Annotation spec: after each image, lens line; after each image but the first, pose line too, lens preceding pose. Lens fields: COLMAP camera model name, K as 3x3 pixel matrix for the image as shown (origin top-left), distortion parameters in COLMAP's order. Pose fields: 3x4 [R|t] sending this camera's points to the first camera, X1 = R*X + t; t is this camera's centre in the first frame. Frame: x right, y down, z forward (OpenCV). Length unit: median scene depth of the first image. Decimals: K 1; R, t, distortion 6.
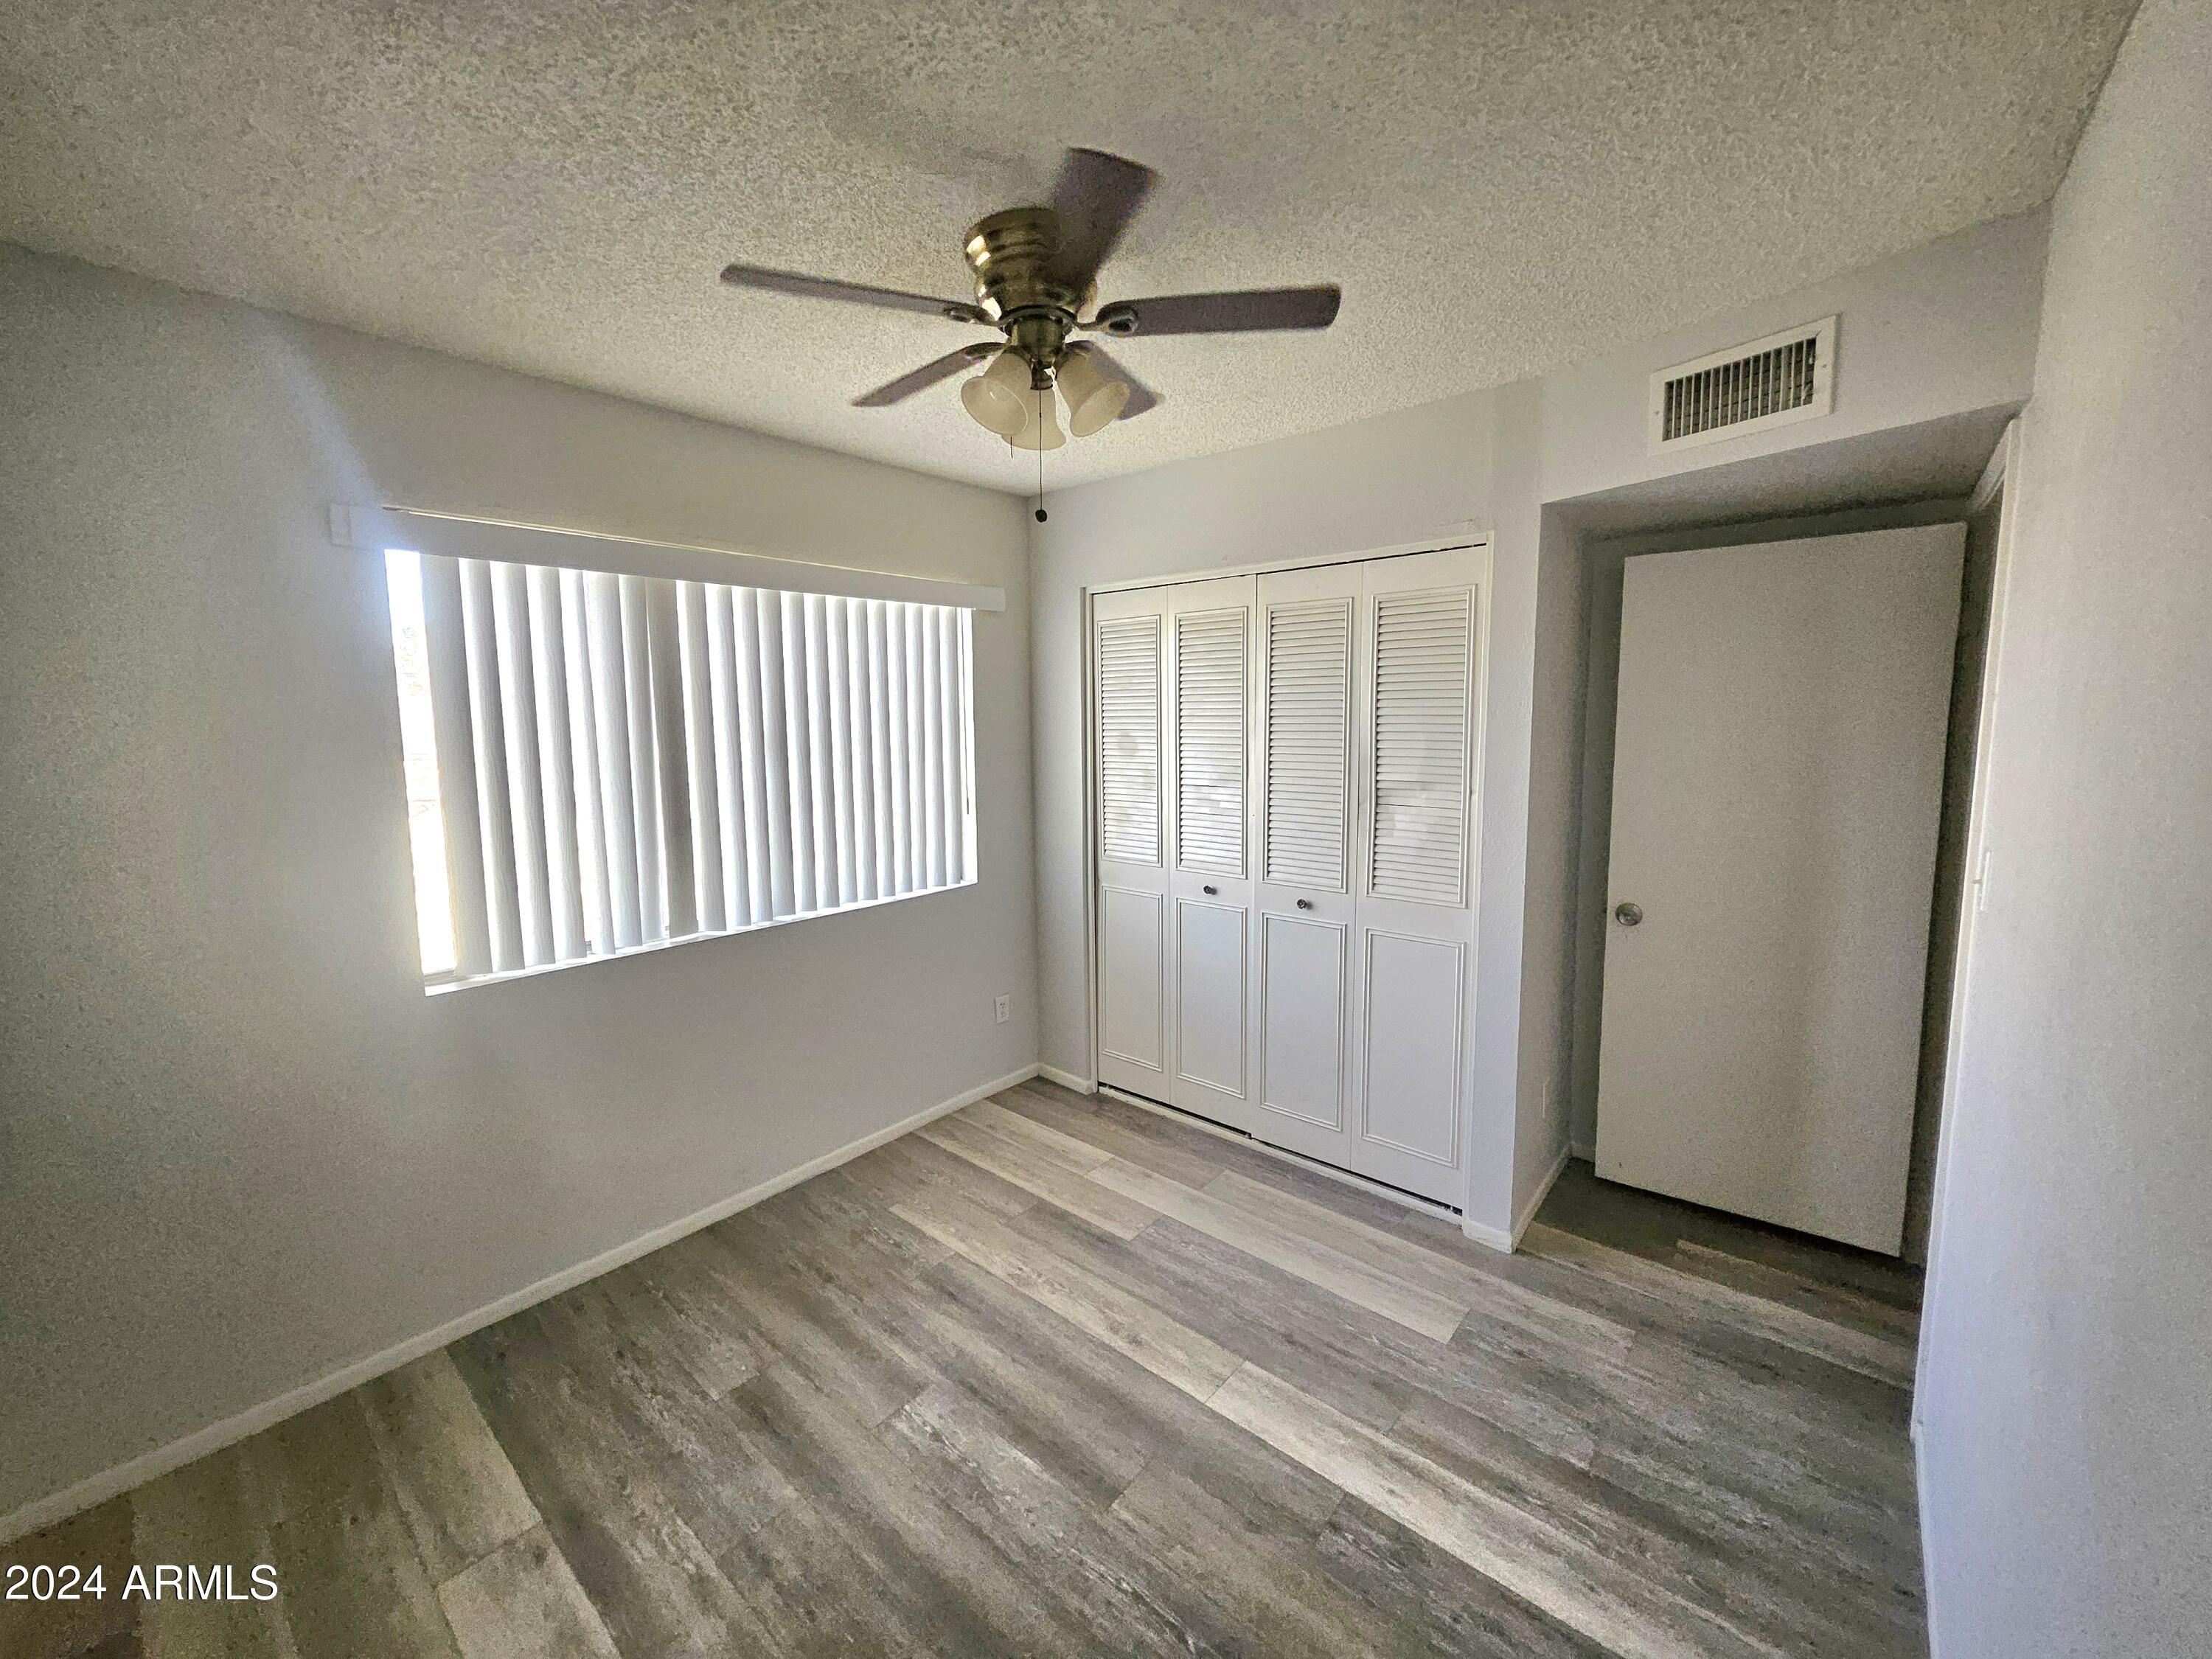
lens RADIAL K [[868.5, 0, 1097.2], [0, 868.5, 806.2], [0, 0, 1]] dist [0.010062, -0.003894]
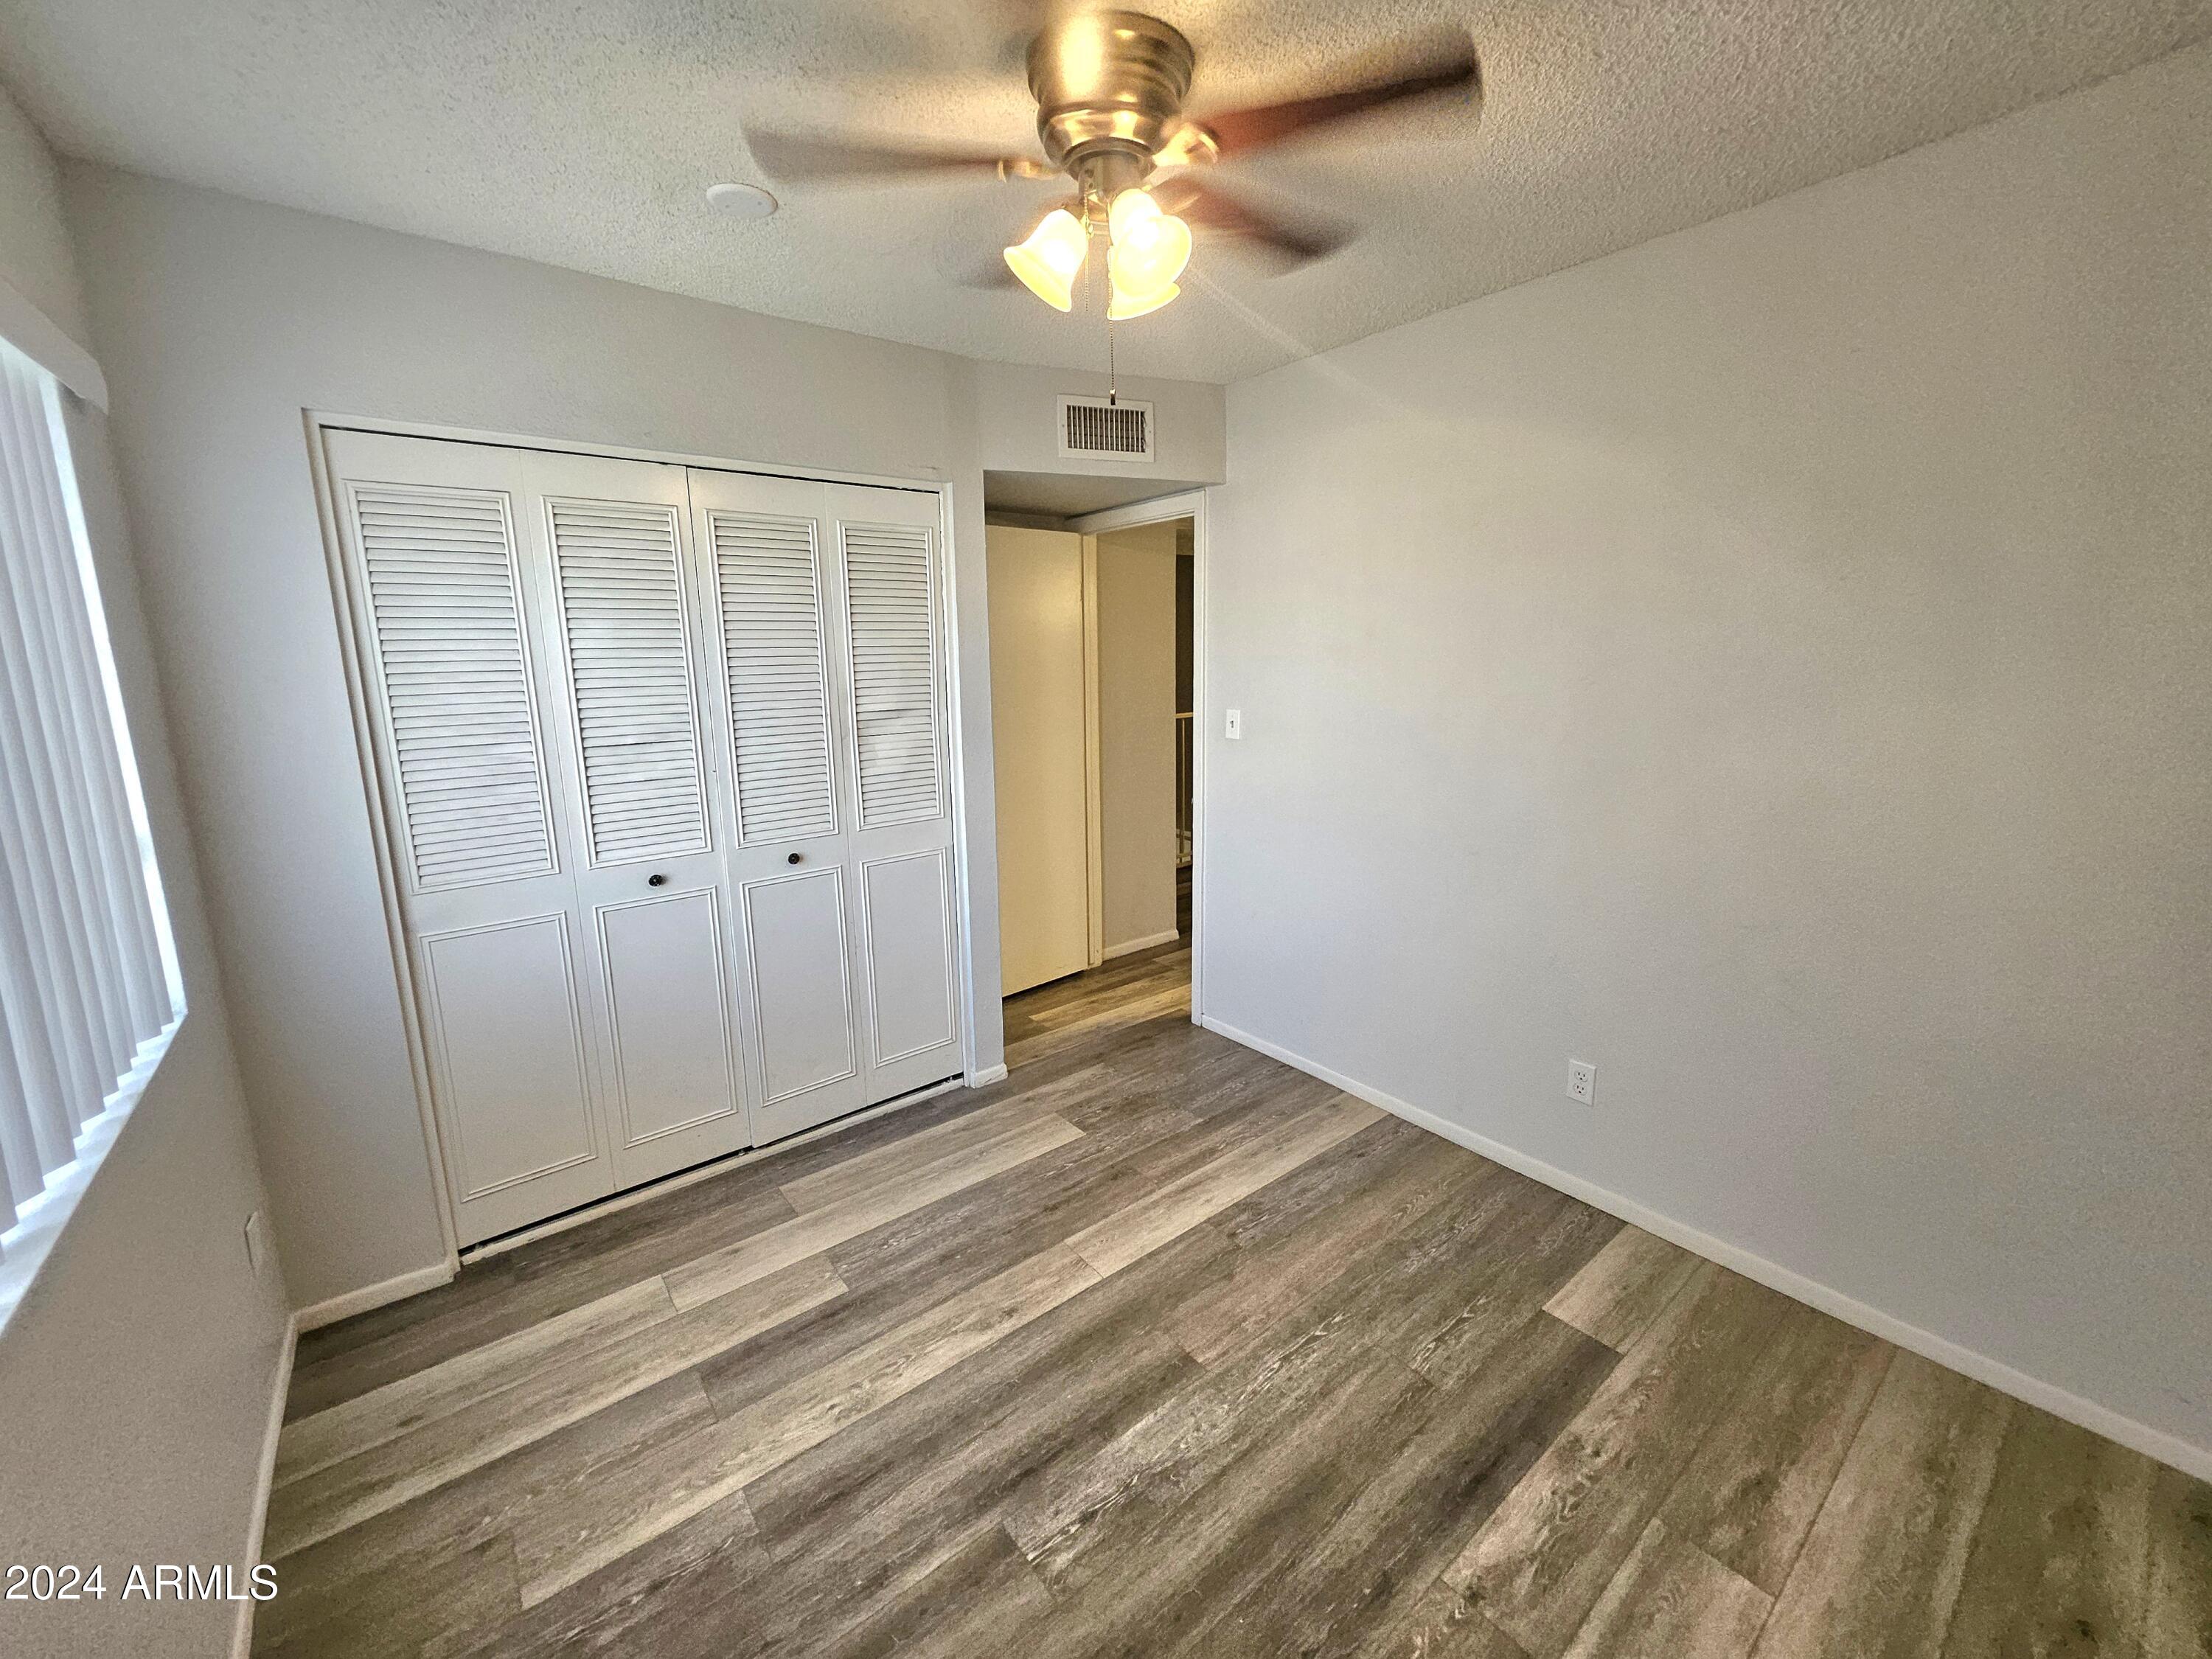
lens RADIAL K [[868.5, 0, 1097.2], [0, 868.5, 806.2], [0, 0, 1]] dist [0.010062, -0.003894]
pose [[0.198630, -0.170166, 0.965189, -0.706001], [0.124820, 0.981184, 0.147299, -0.043781], [-0.972094, 0.091217, 0.216133, 0.618292]]
